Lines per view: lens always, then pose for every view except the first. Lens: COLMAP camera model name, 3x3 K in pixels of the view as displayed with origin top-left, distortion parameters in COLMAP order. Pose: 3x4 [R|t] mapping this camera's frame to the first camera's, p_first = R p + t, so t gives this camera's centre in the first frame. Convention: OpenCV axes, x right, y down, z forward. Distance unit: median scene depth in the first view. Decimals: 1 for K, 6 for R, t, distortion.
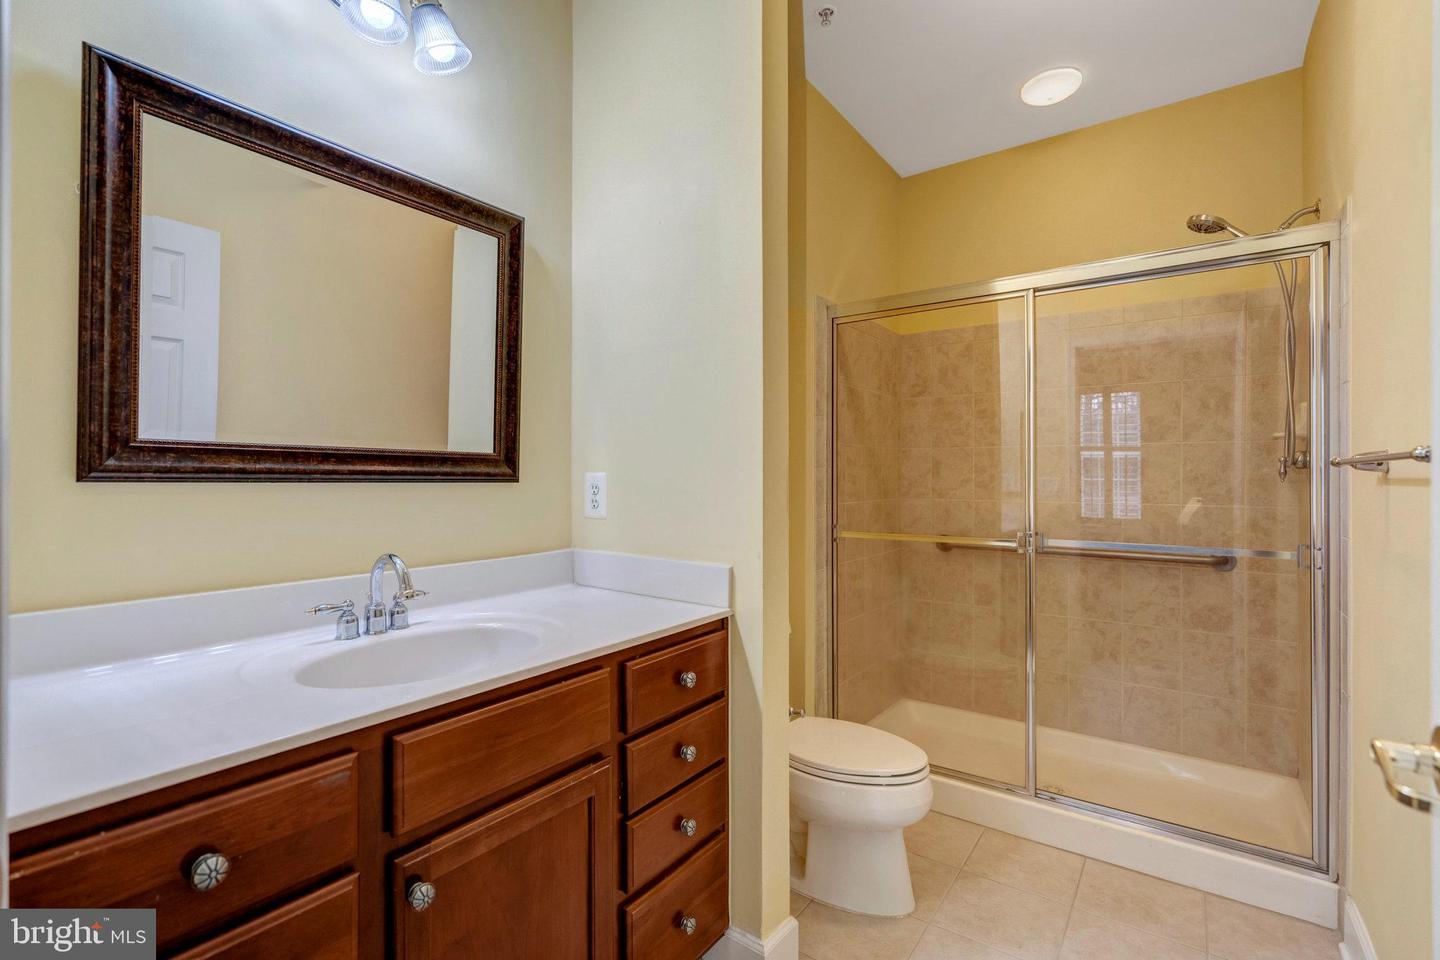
lens RADIAL K [[660.2, 0, 719.9], [0, 660.2, 475.1], [0, 0, 1]] dist [-0.002135, -0.000789]
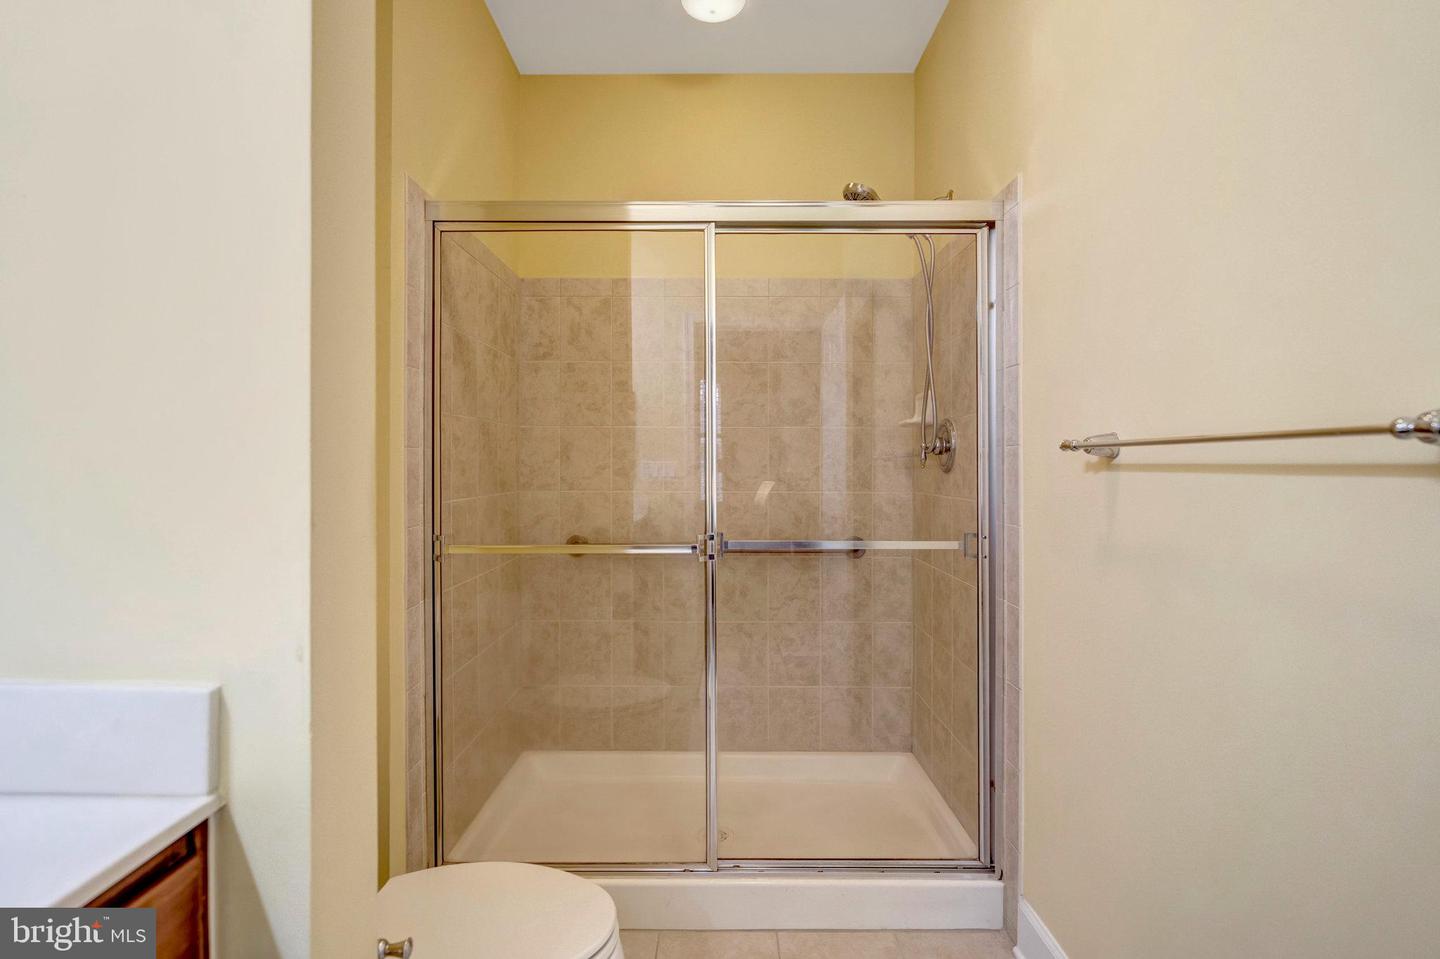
lens RADIAL K [[663.9, 0, 720.1], [0, 663.9, 464.5], [0, 0, 1]] dist [-0.002758, 0.000057]
pose [[0.813357, -0.000519, 0.581765, 0.017774], [-0.002150, 0.999990, 0.003898, 0.001366], [-0.581761, -0.004421, 0.813348, 0.285536]]
